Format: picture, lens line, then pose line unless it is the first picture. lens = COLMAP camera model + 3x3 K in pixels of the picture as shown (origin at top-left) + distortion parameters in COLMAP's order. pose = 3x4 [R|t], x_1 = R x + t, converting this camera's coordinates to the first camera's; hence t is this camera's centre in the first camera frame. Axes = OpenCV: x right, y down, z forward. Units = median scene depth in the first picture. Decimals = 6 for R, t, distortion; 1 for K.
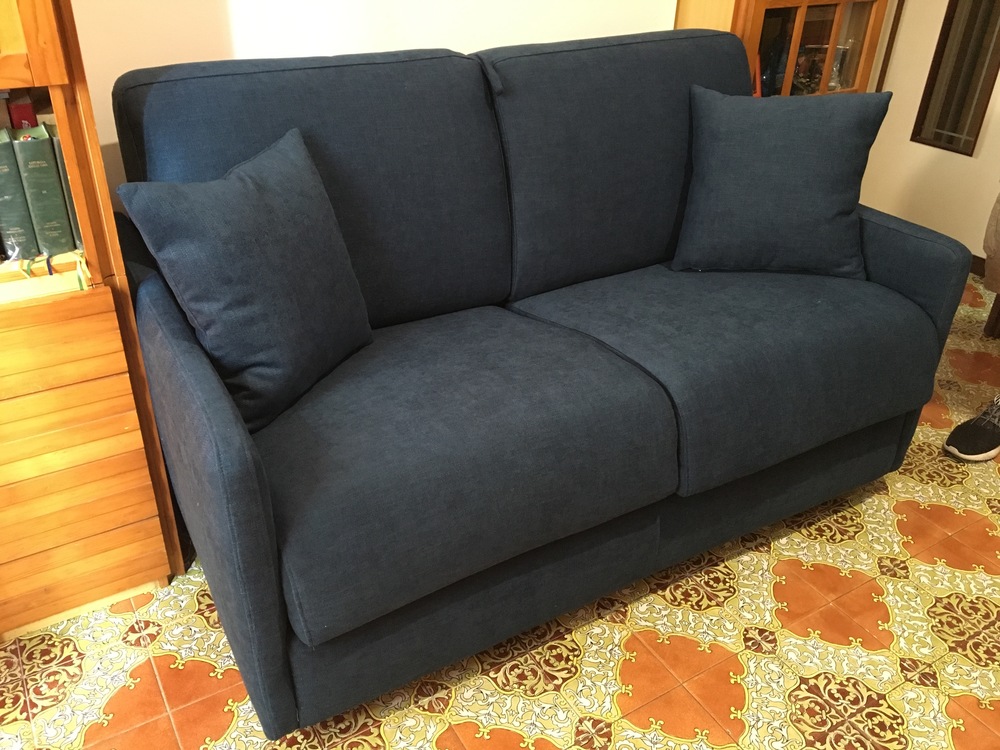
lens RADIAL K [[850.9, 0, 500.0], [0, 850.9, 375.0], [0, 0, 1]] dist [0.058280, -0.090393]
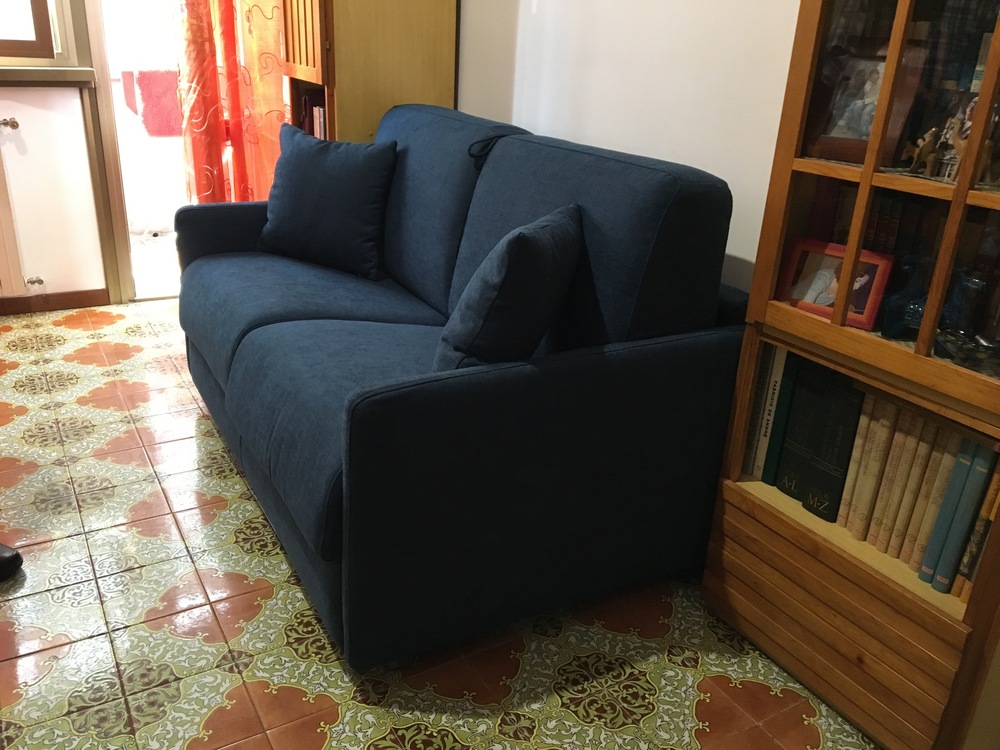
lens RADIAL K [[850.9, 0, 500.0], [0, 850.9, 375.0], [0, 0, 1]] dist [0.058280, -0.090393]
pose [[-0.027631, 0.346703, -0.937568, 1.351726], [-0.553894, 0.775463, 0.303082, -0.504088], [0.832129, 0.527688, 0.170610, 1.027591]]
